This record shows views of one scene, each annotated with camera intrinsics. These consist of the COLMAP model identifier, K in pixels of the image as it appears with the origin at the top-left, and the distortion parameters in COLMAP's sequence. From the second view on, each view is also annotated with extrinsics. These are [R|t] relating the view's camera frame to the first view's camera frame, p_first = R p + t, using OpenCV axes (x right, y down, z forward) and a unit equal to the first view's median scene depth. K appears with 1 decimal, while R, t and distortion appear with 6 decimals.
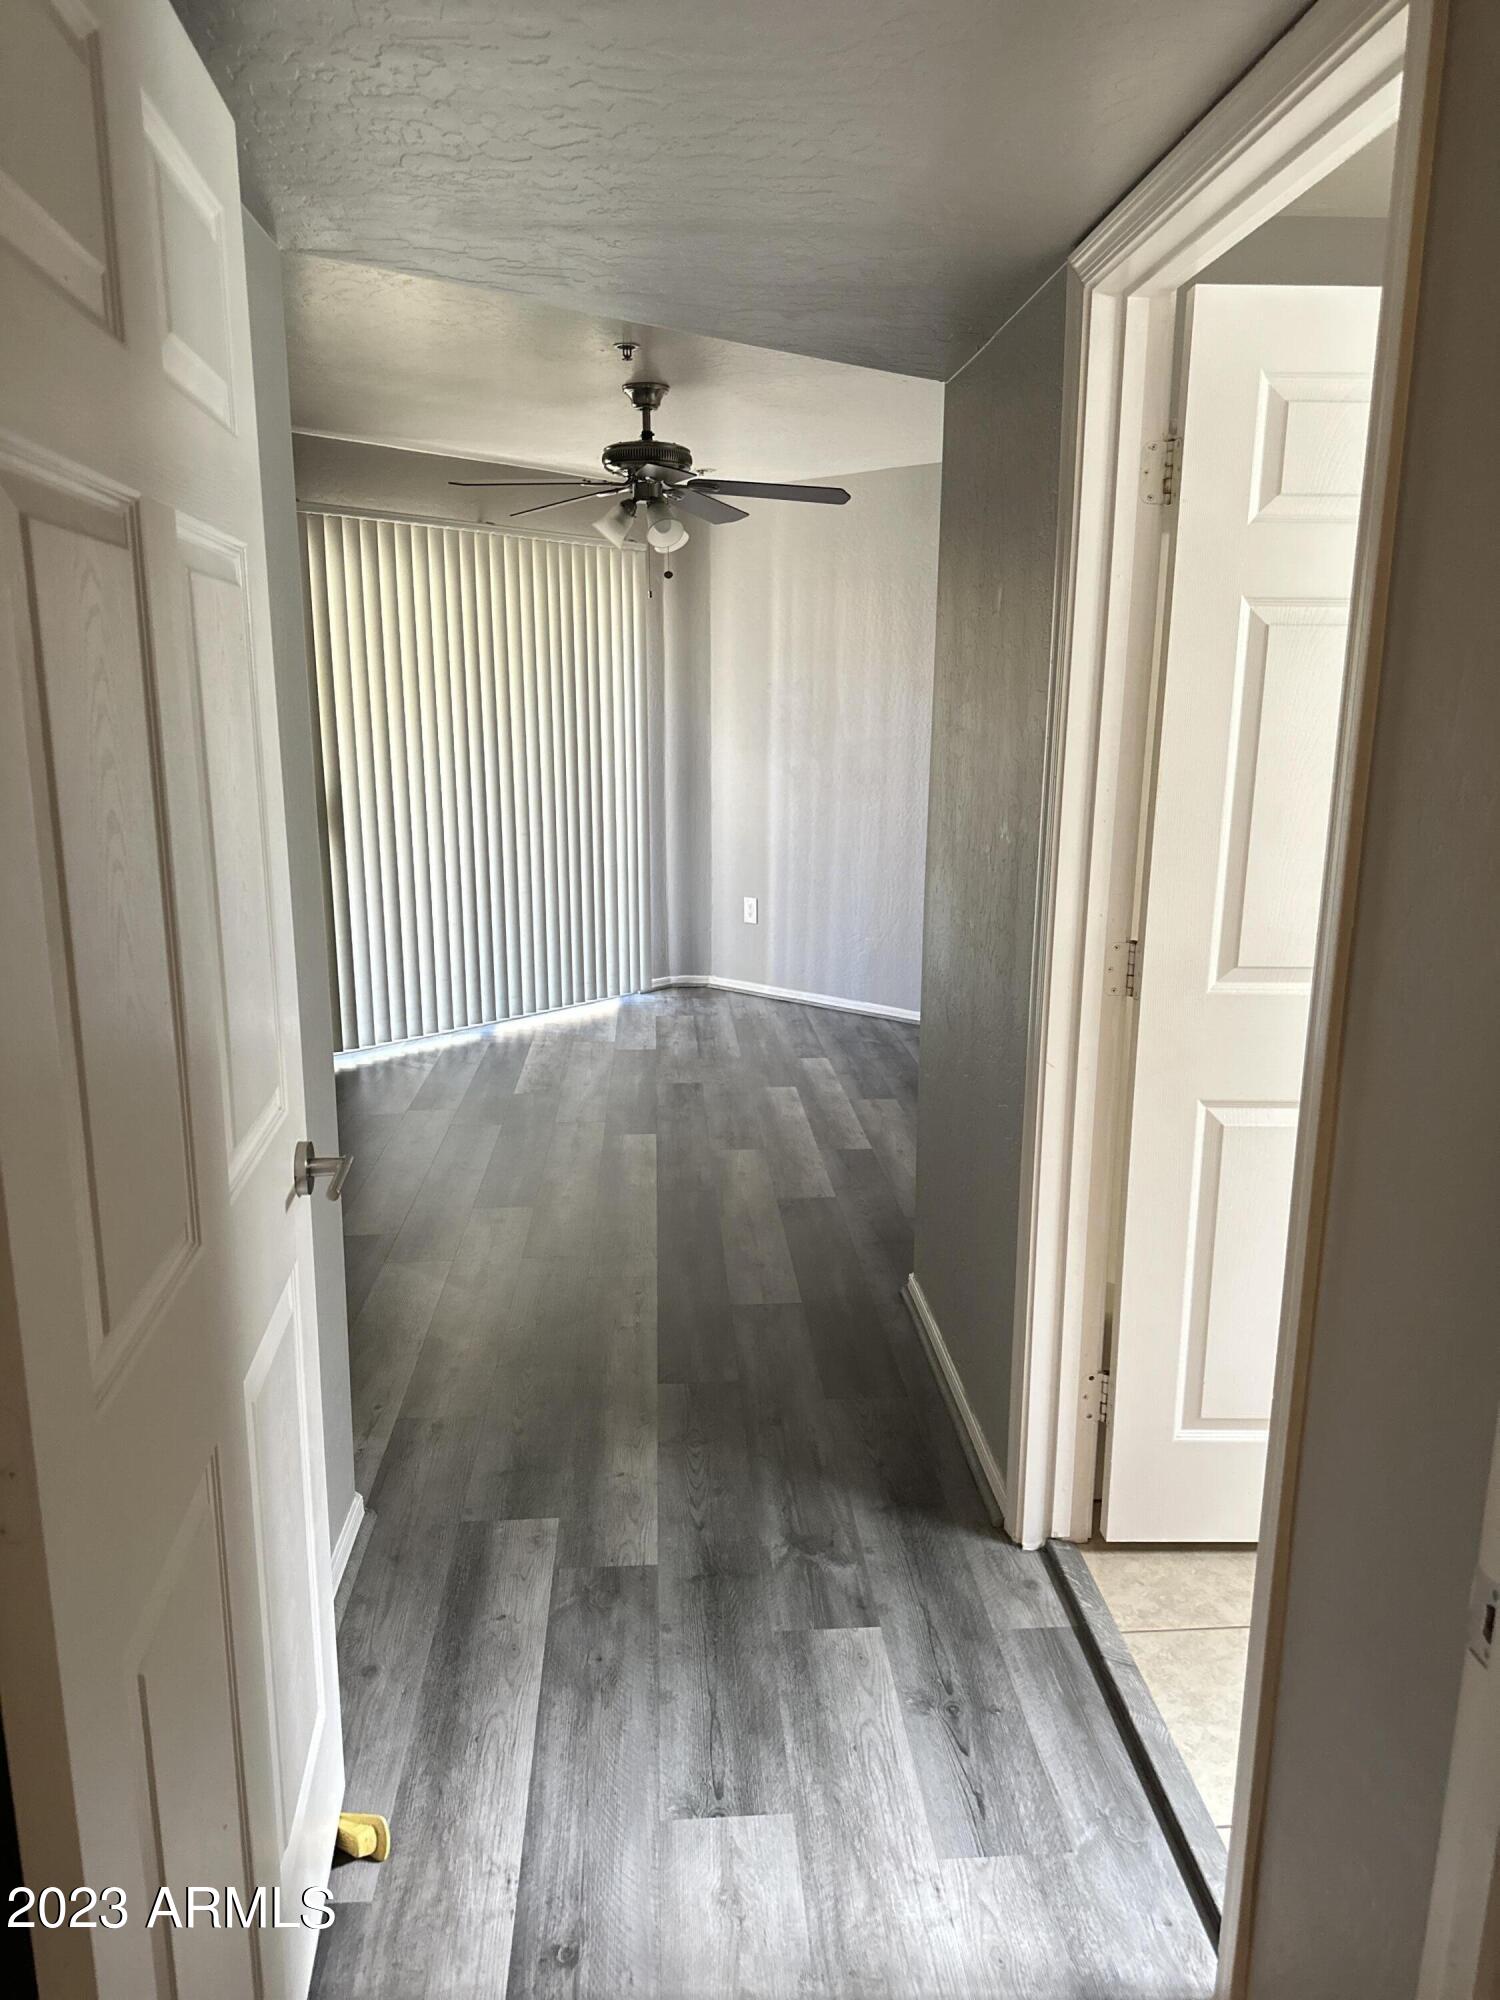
lens RADIAL K [[1400.0, 0, 760.2], [0, 1400.0, 1021.6], [0, 0, 1]] dist [0.032393, -0.051383]
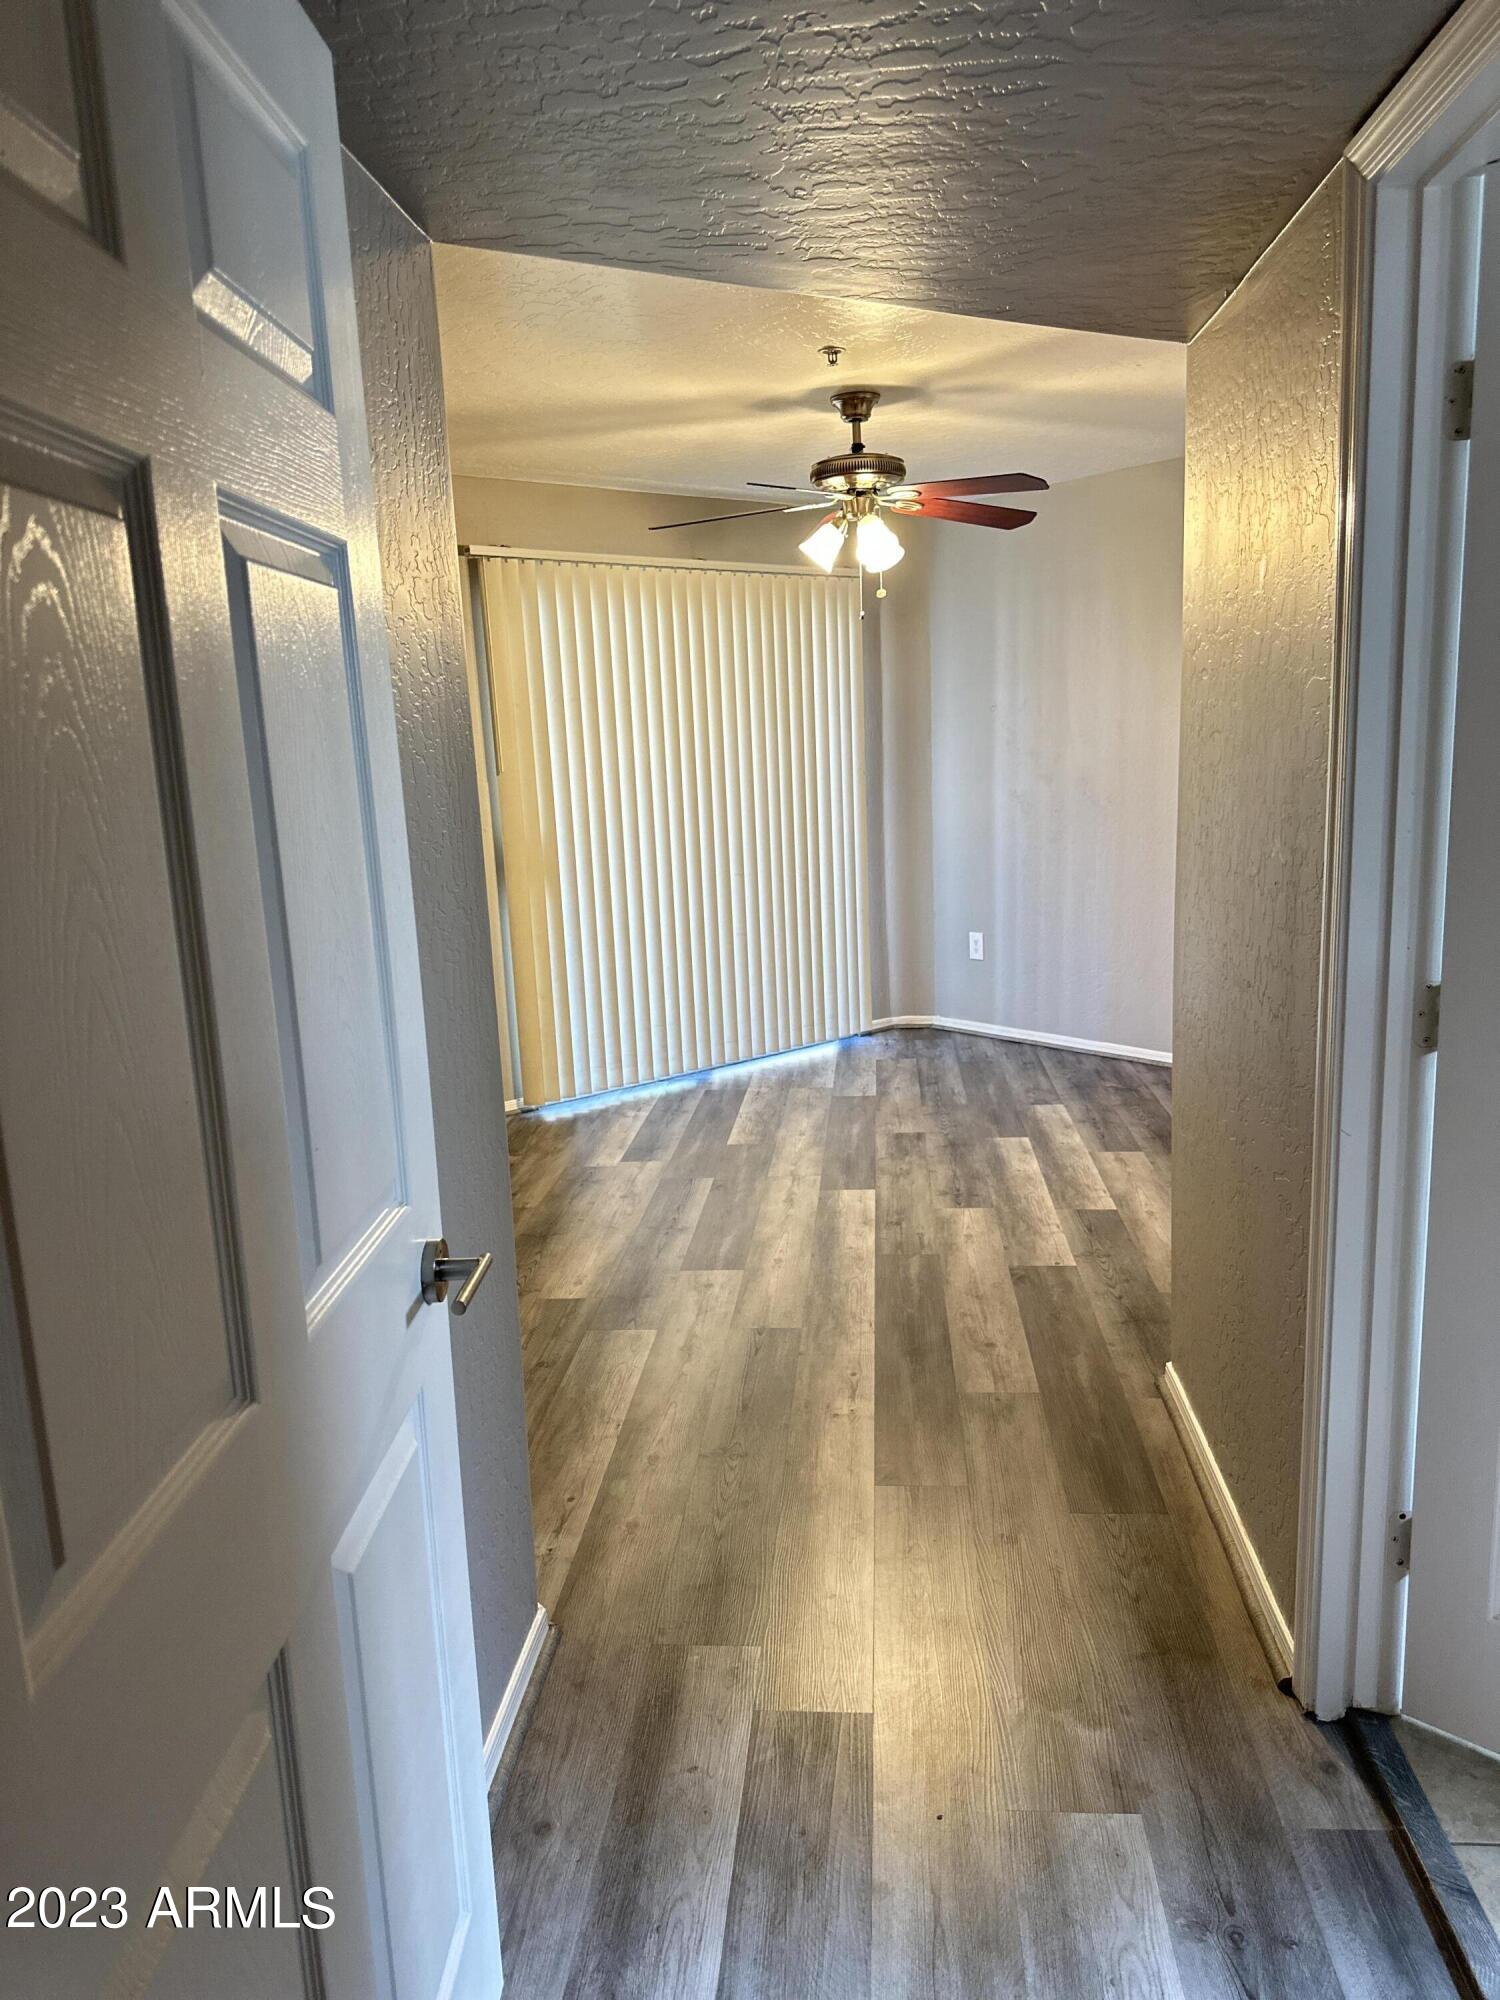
lens RADIAL K [[1400.0, 0, 760.2], [0, 1400.0, 1021.6], [0, 0, 1]] dist [0.032393, -0.051383]
pose [[0.986241, -0.017290, -0.164409, 0.006799], [0.013352, 0.999598, -0.025029, -0.013093], [0.164776, 0.022489, 0.986075, 0.107665]]
